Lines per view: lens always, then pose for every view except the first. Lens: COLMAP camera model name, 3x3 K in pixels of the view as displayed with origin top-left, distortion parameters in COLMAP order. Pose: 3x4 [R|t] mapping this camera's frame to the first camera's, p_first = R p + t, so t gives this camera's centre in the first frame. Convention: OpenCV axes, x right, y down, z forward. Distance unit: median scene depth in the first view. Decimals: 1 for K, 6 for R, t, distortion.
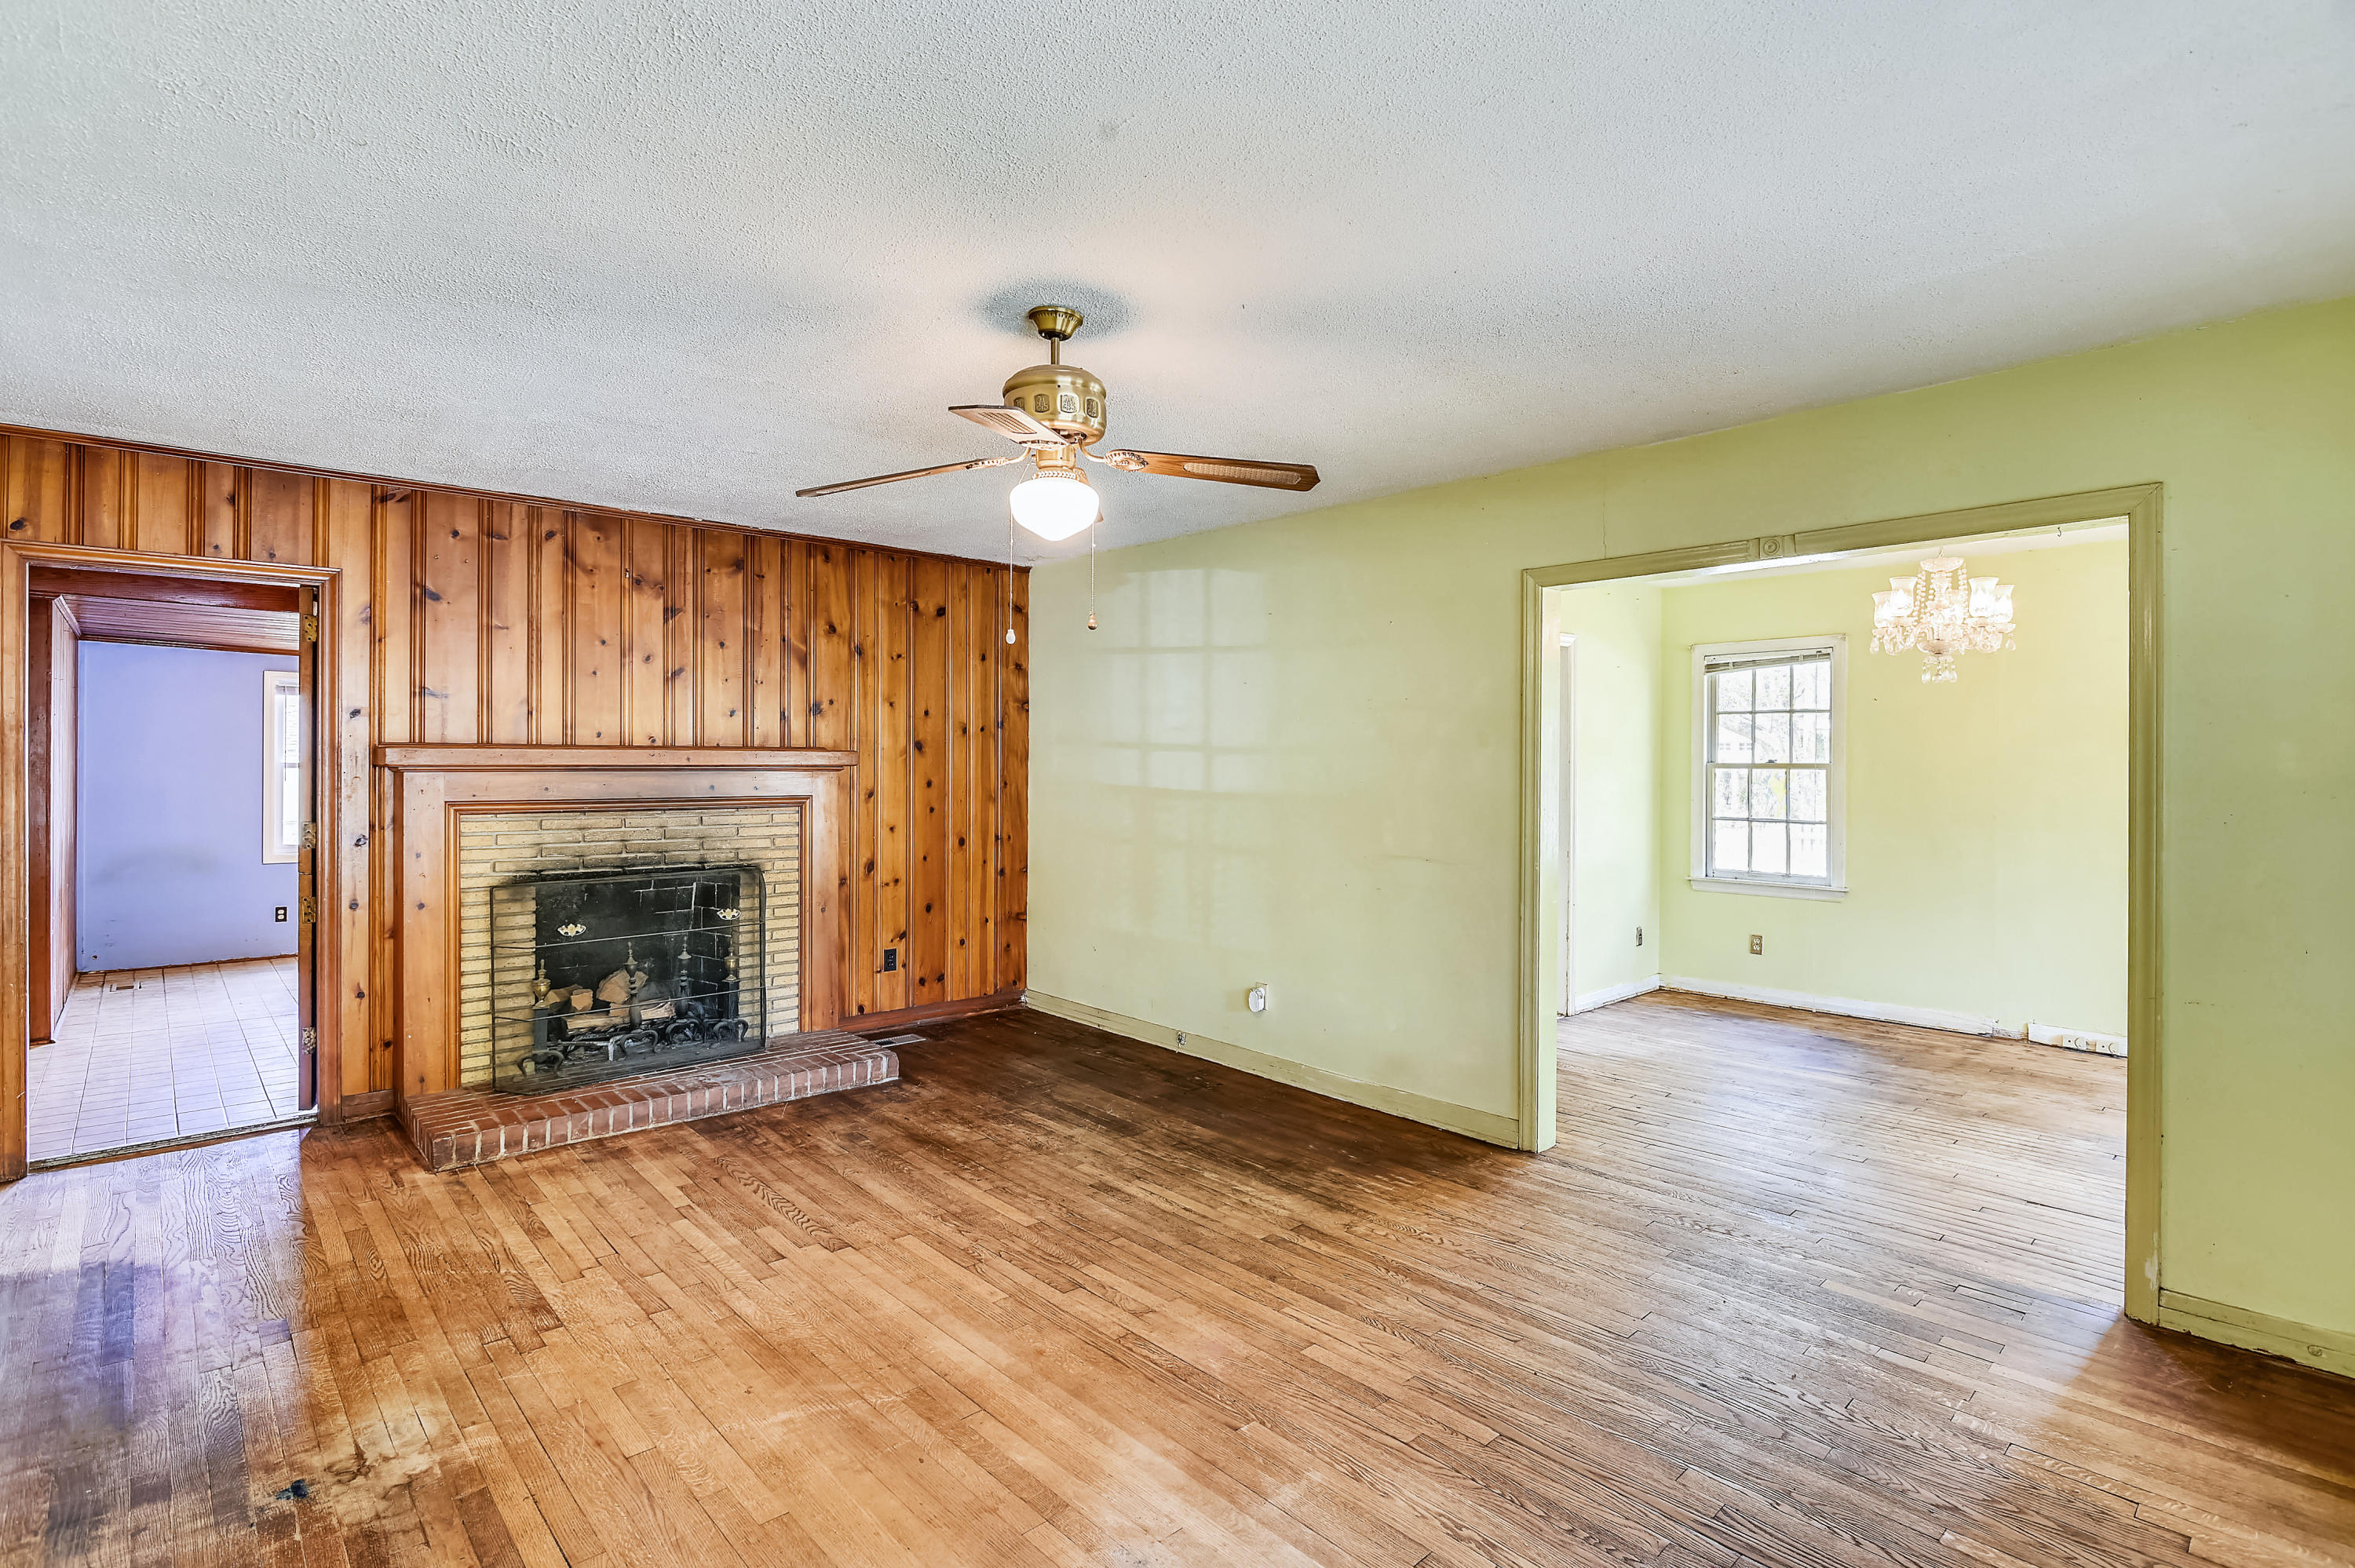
lens RADIAL K [[1132.5, 0, 1180.2], [0, 1132.5, 790.6], [0, 0, 1]] dist [0.000765, -0.008396]
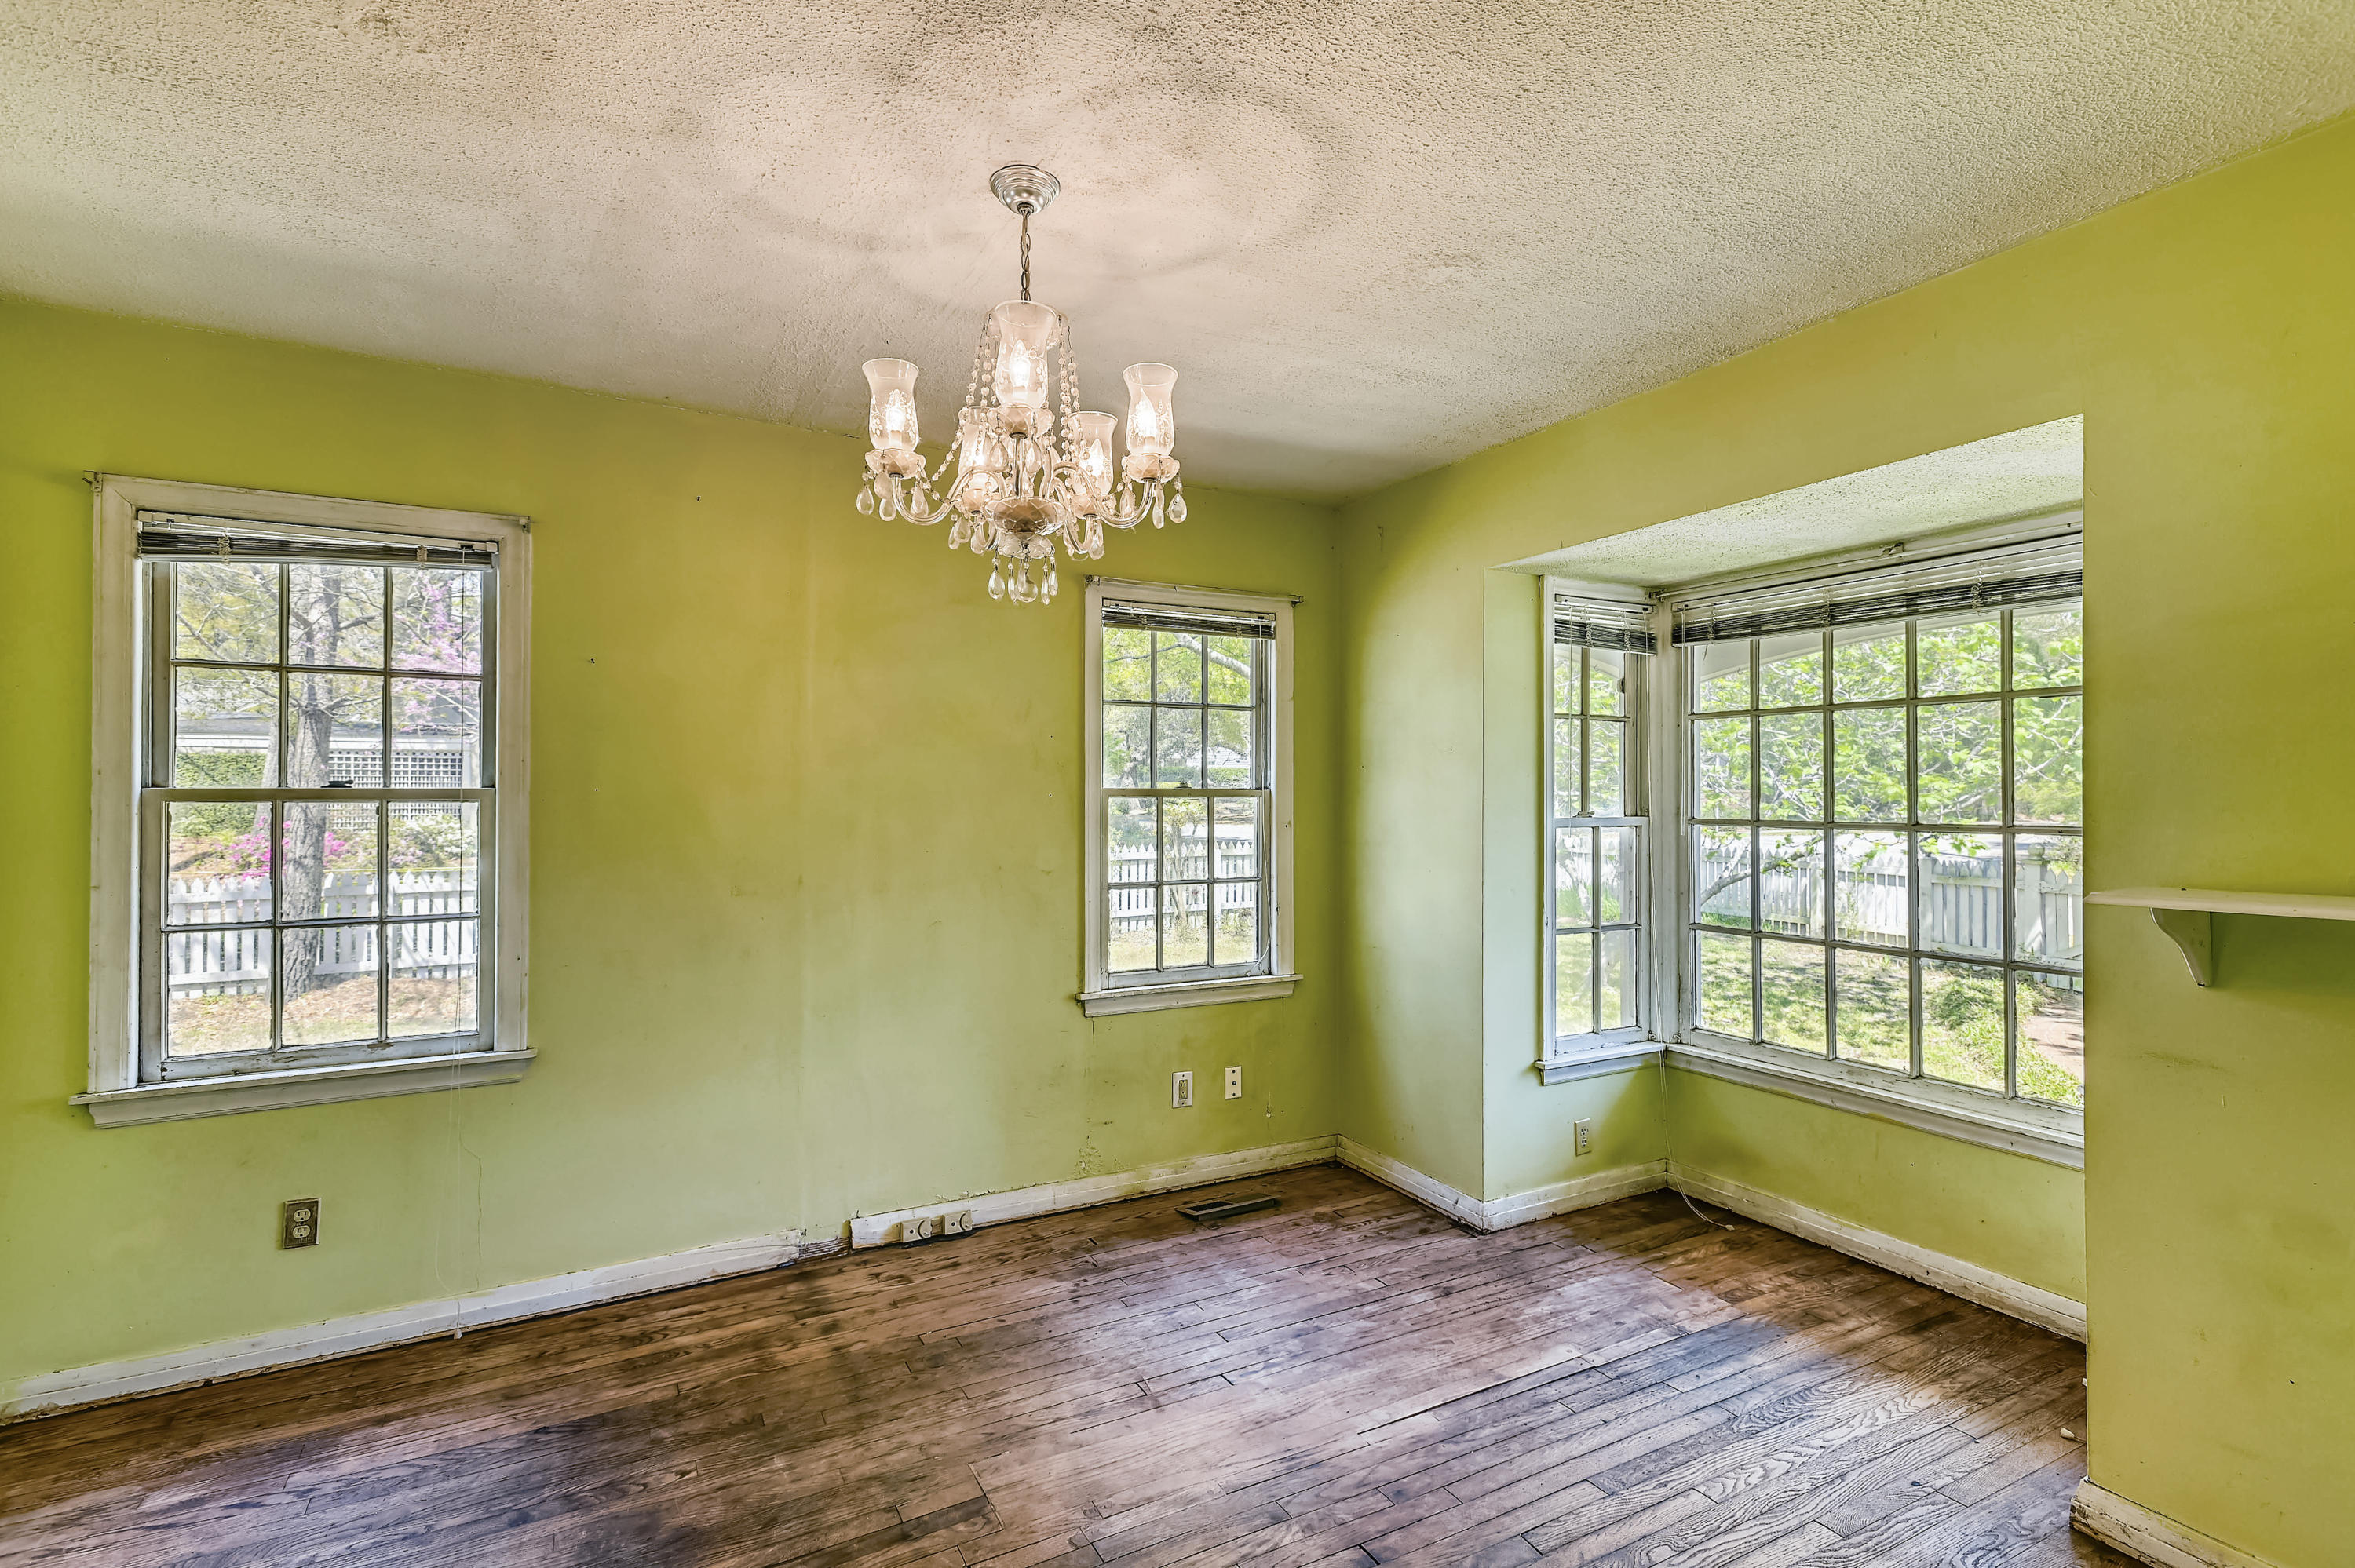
lens RADIAL K [[1069.2, 0, 1177.5], [0, 1069.2, 784.0], [0, 0, 1]] dist [0.011354, -0.000168]
pose [[0.255001, 0.006766, 0.966917, 0.333663], [0.027229, 0.999529, -0.014175, -0.018568], [-0.966557, 0.029943, 0.254697, 0.942946]]
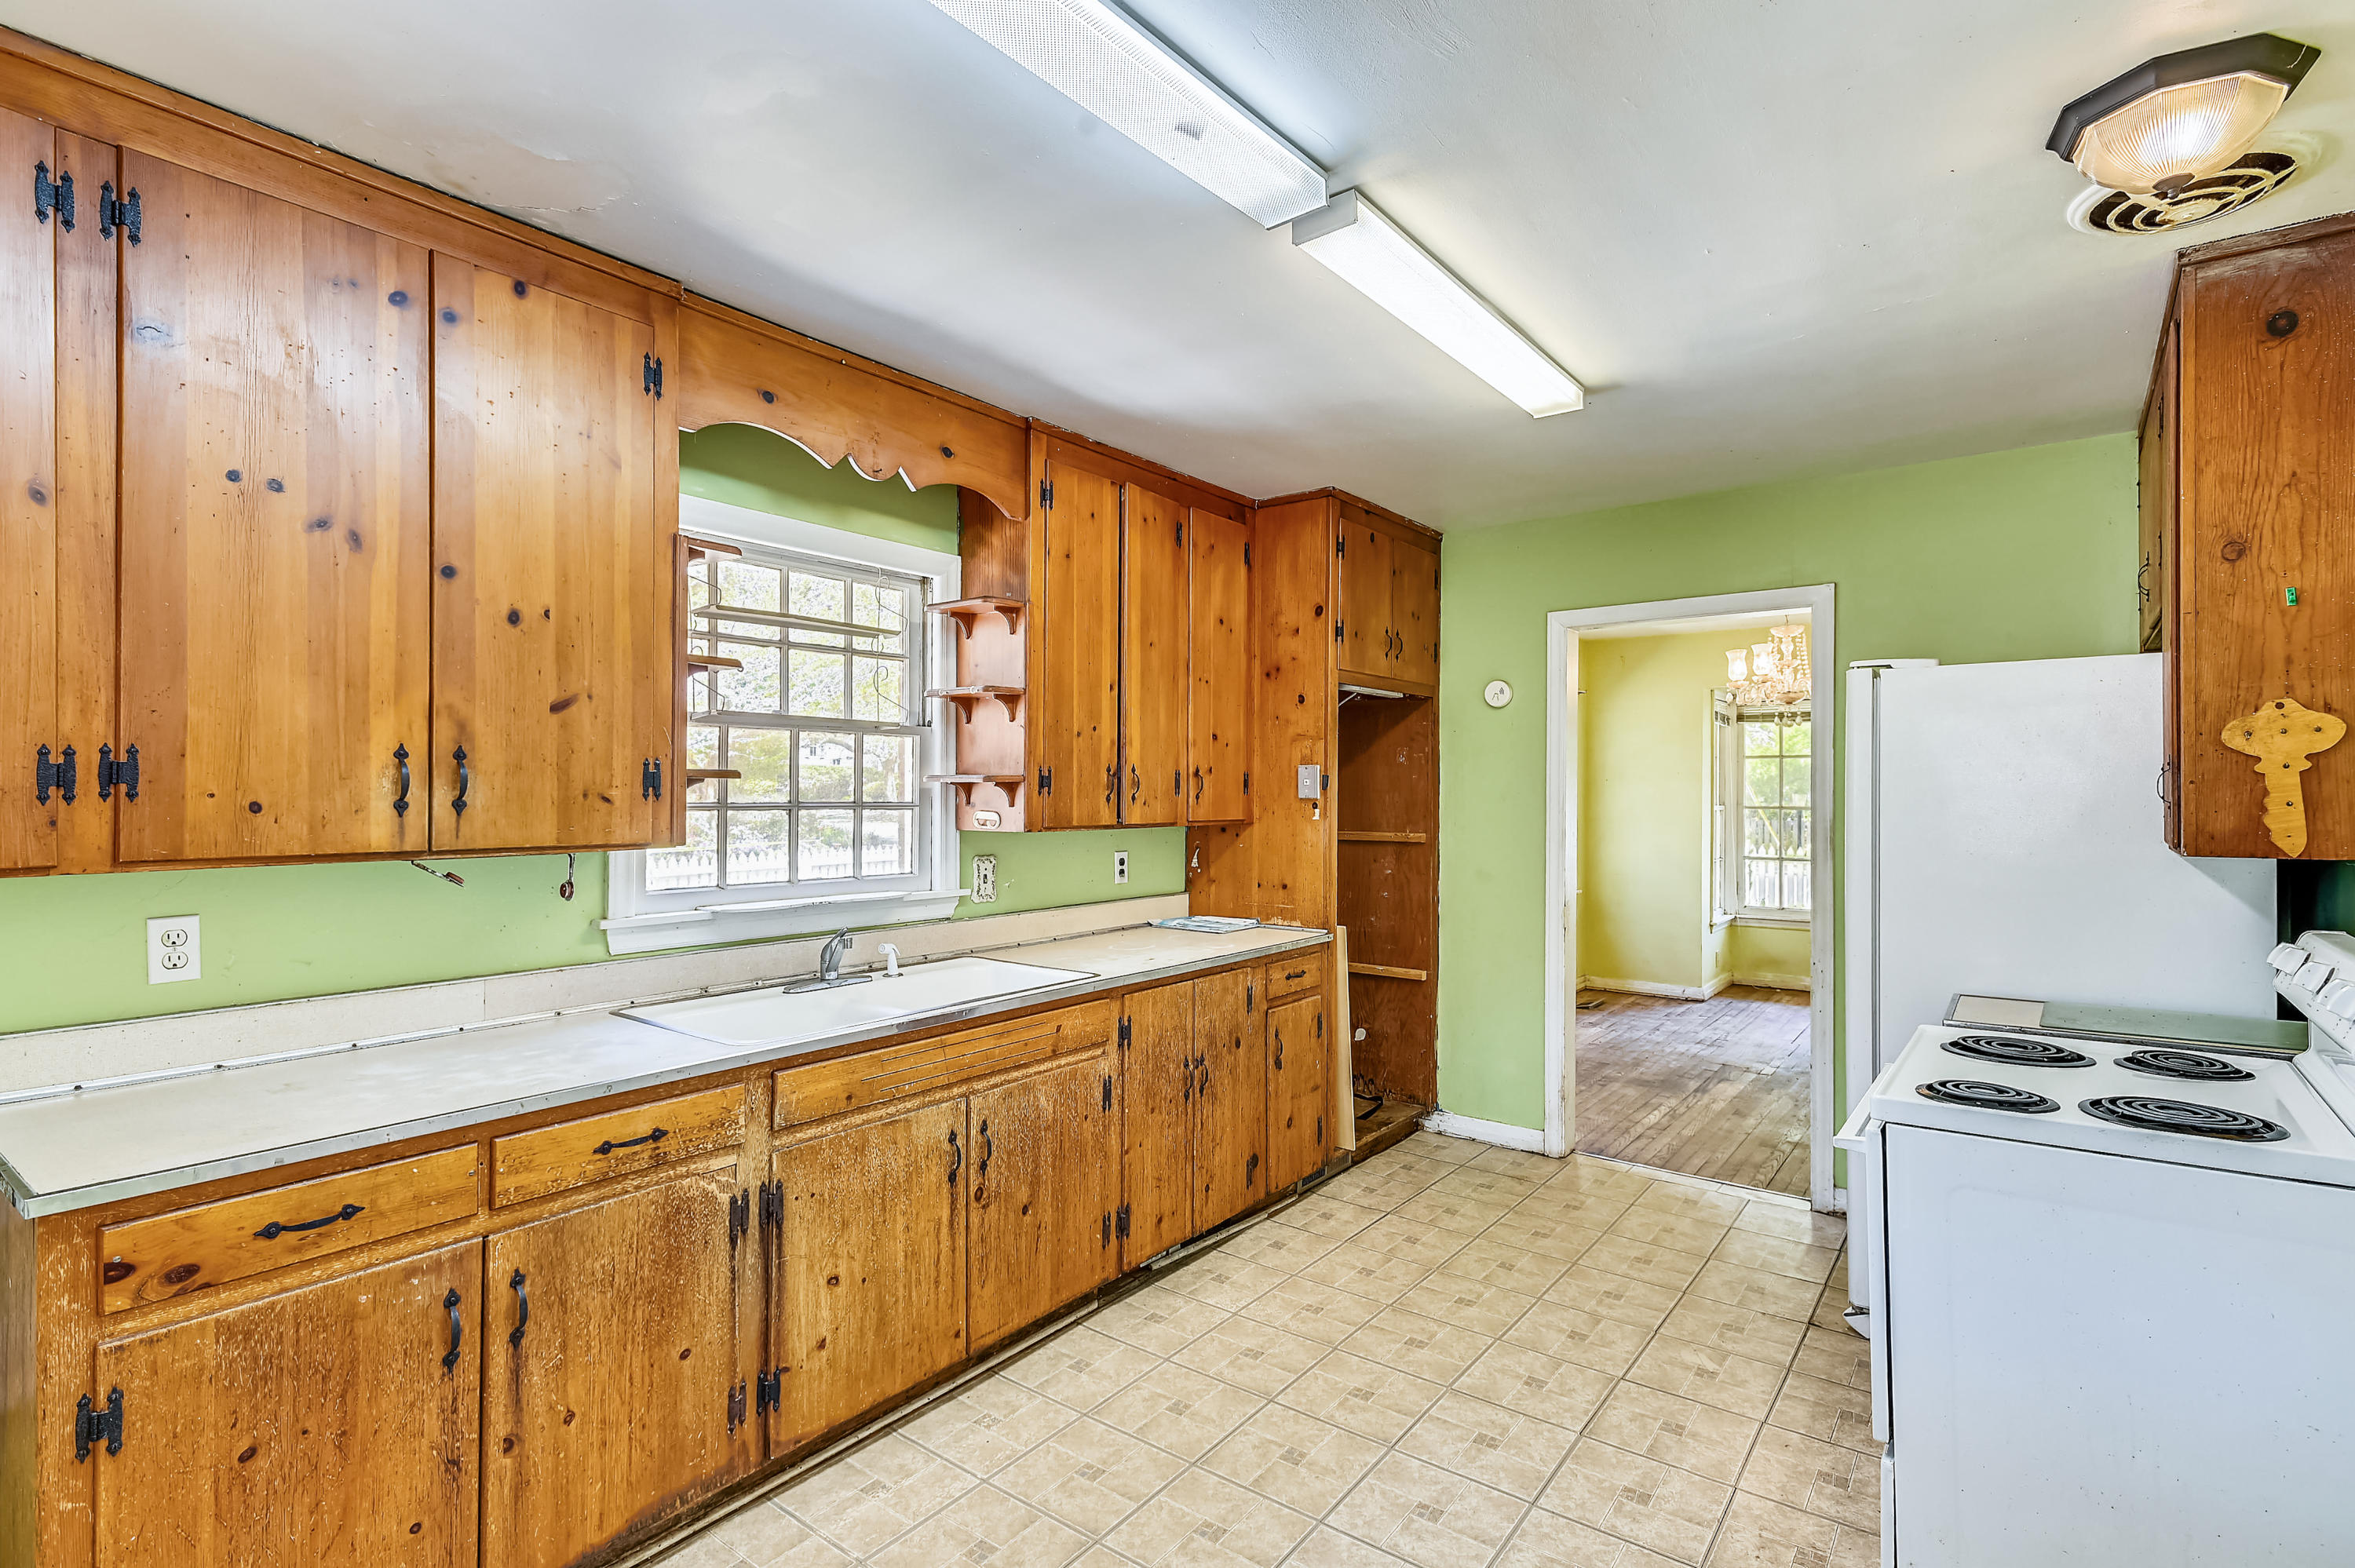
lens RADIAL K [[1132.5, 0, 1180.2], [0, 1132.5, 790.6], [0, 0, 1]] dist [0.000765, -0.008396]
pose [[-0.173519, 0.002176, 0.984828, -0.474293], [0.029368, 0.999564, 0.002966, -0.051662], [-0.984393, 0.029437, -0.173507, 2.082182]]
